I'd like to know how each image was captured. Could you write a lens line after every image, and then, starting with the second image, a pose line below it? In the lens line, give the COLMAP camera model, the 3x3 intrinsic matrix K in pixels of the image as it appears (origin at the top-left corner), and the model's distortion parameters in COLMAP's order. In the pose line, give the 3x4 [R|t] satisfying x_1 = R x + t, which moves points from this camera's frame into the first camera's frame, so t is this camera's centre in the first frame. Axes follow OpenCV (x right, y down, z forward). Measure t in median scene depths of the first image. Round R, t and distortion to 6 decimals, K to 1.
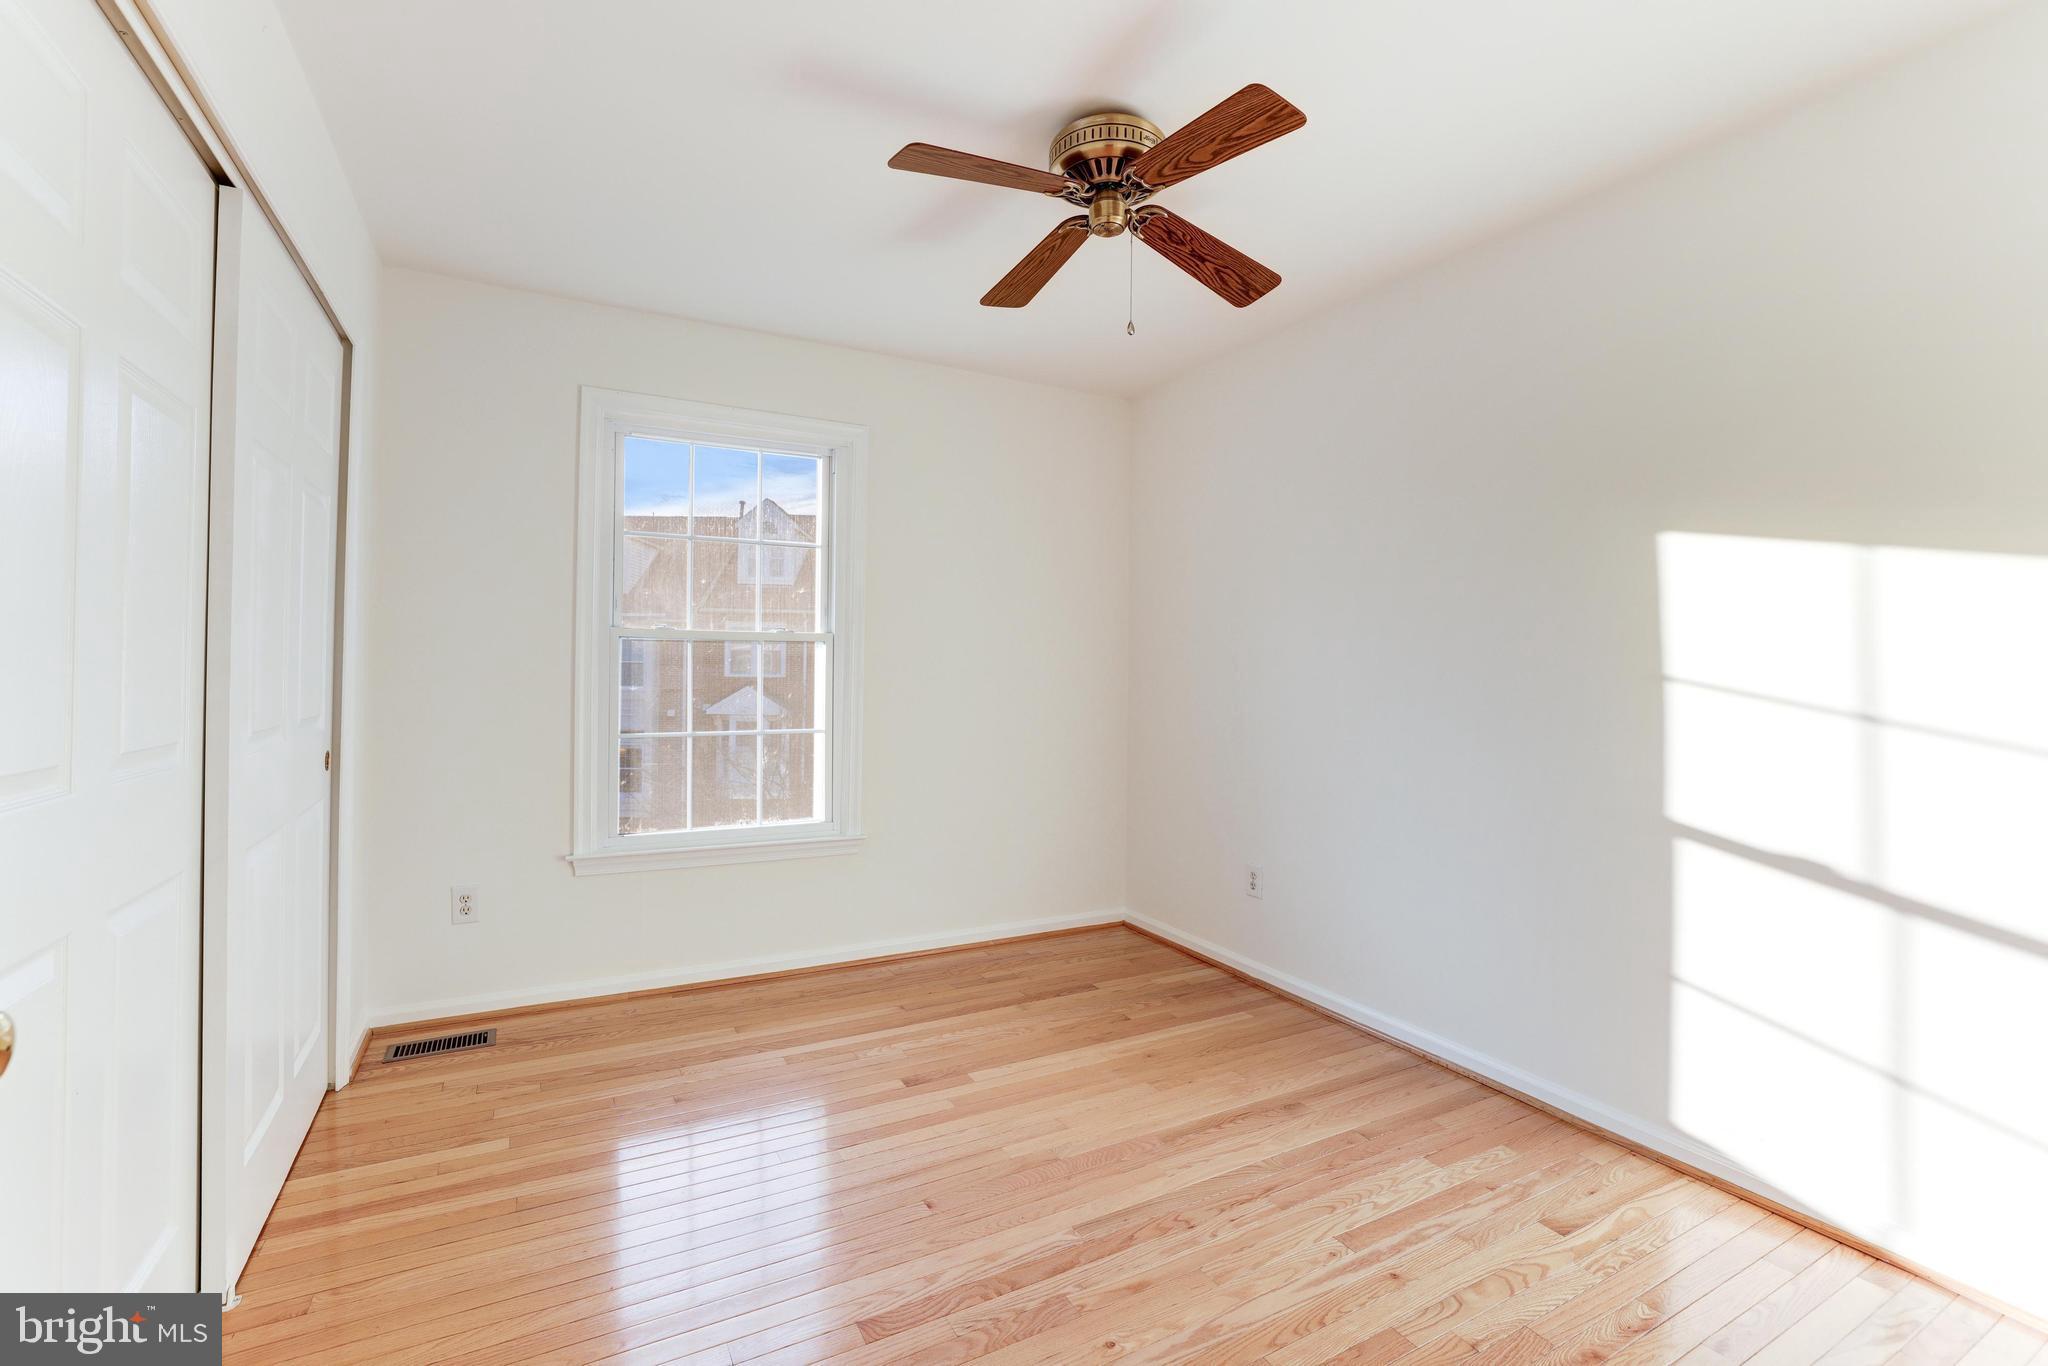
lens RADIAL K [[889.3, 0, 1008.8], [0, 889.3, 668.9], [0, 0, 1]] dist [-0.049803, 0.020774]
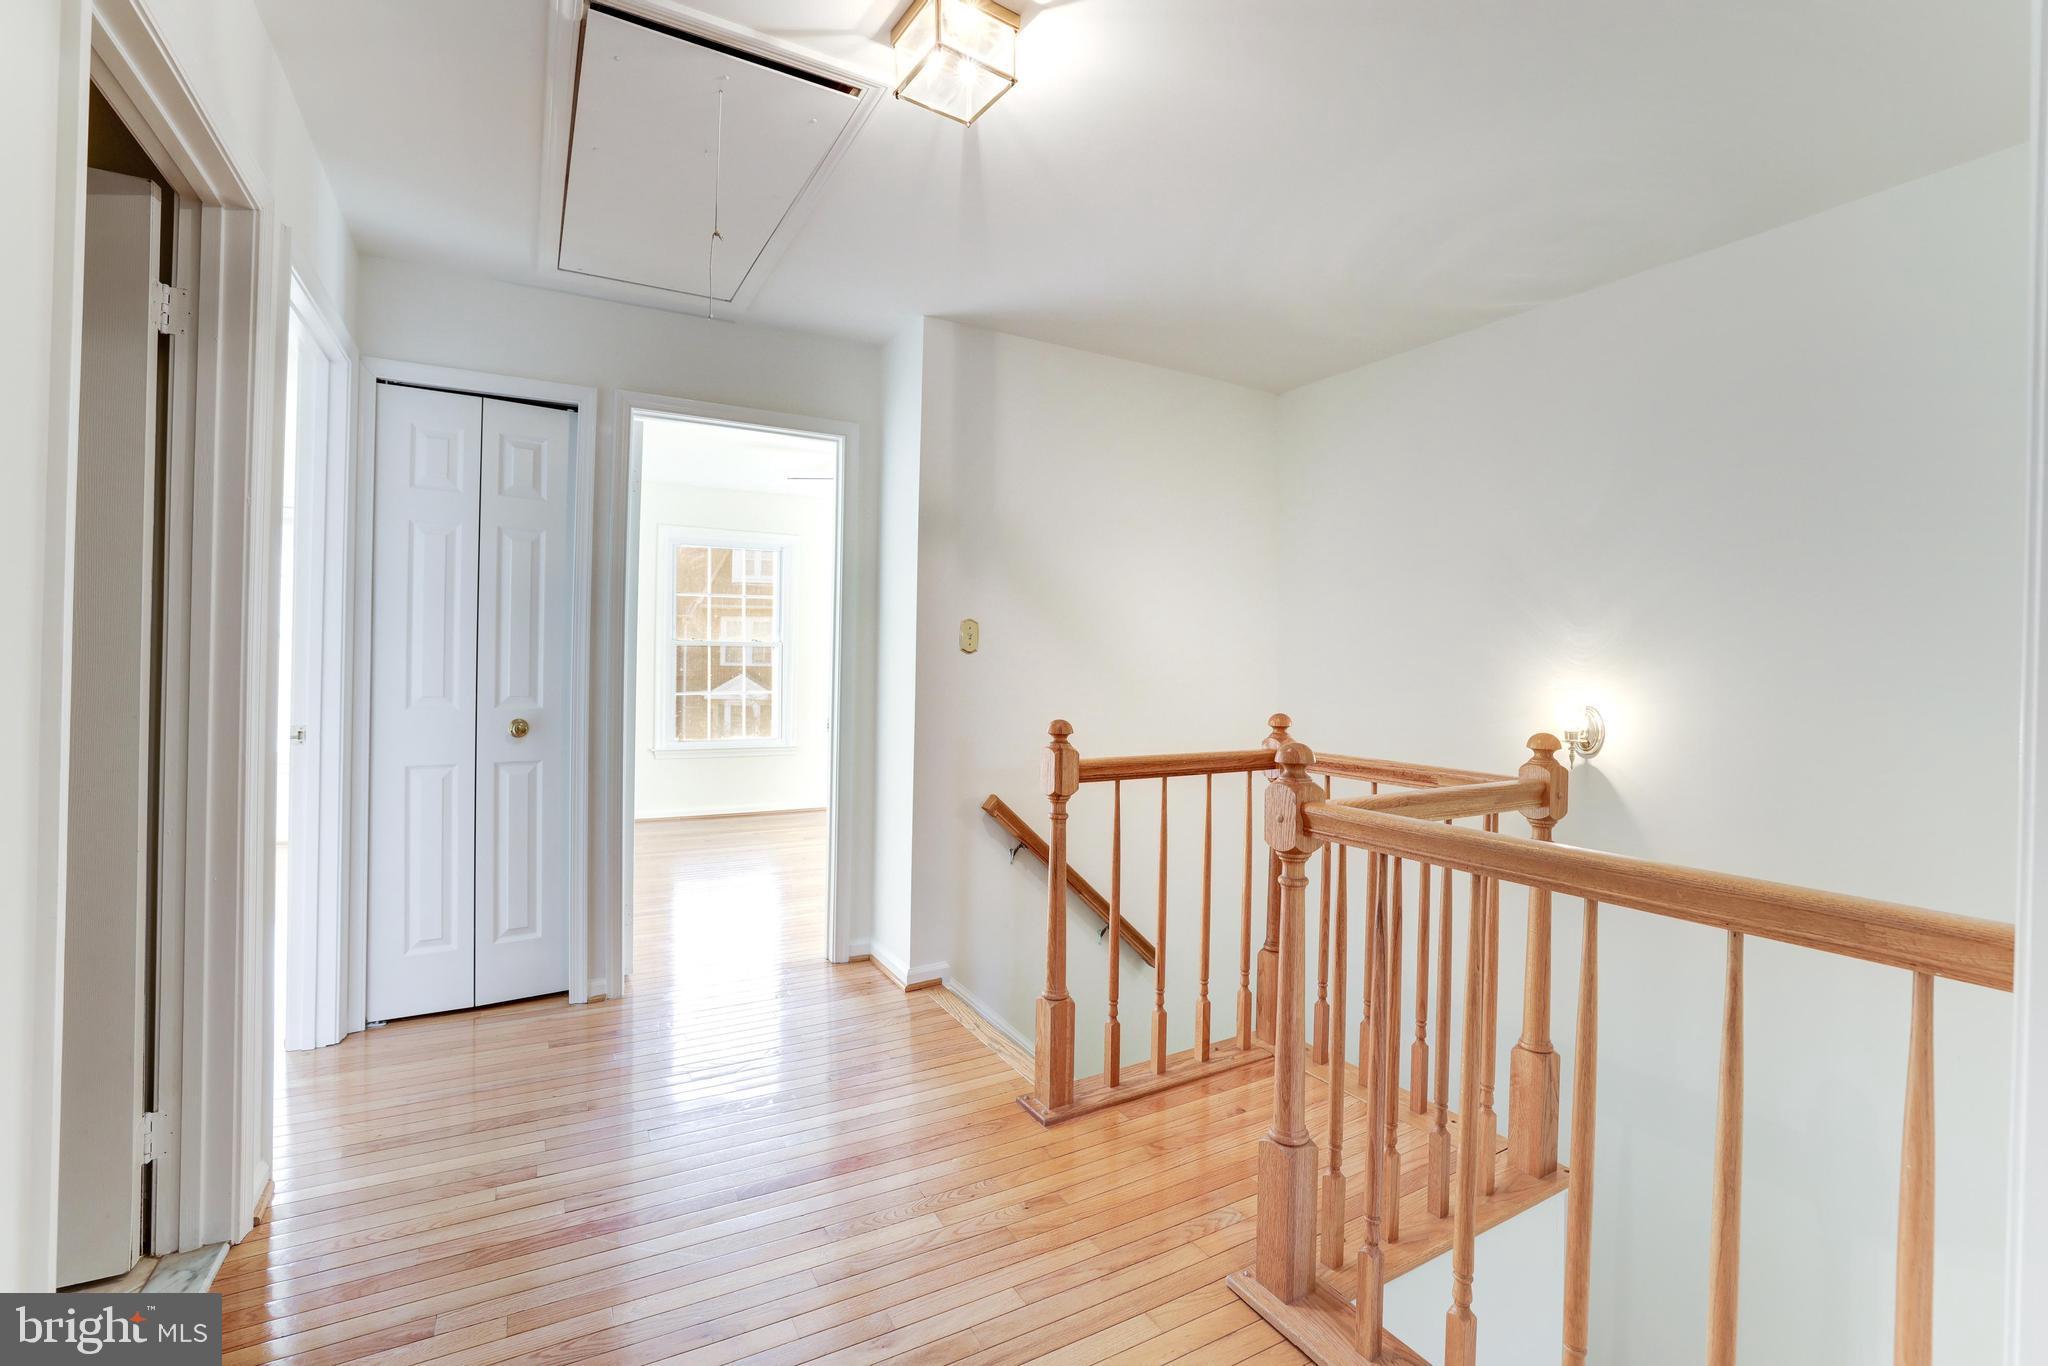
lens RADIAL K [[889.3, 0, 1008.8], [0, 889.3, 668.9], [0, 0, 1]] dist [-0.049803, 0.020774]
pose [[0.999756, 0.016176, 0.015059, 0.284061], [-0.016271, 0.999849, 0.006176, -0.004652], [-0.014957, -0.006420, 0.999868, -0.999801]]
